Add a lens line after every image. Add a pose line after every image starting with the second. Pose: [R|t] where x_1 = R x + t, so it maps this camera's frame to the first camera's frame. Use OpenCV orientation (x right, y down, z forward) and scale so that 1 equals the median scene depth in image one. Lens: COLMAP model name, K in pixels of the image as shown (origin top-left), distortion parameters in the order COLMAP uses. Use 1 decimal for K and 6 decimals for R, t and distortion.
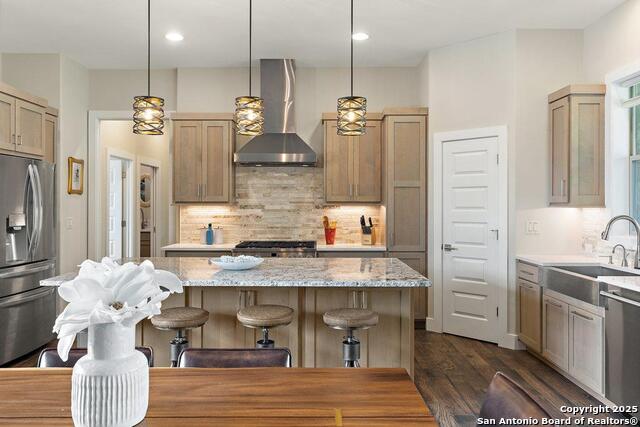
lens RADIAL K [[498.5, 0, 320.0], [0, 498.5, 213.5], [0, 0, 1]] dist [0.001627, 0.000458]
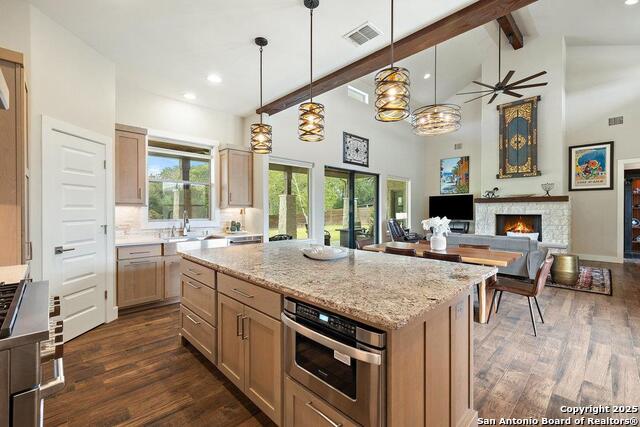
lens RADIAL K [[275.6, 0, 320.0], [0, 275.6, 213.5], [0, 0, 1]] dist [0.000809, -0.000060]
pose [[-0.699352, -0.007903, 0.714734, -0.476302], [0.008879, 0.999766, 0.019743, -0.003429], [-0.714723, 0.020154, -0.699118, 1.126613]]
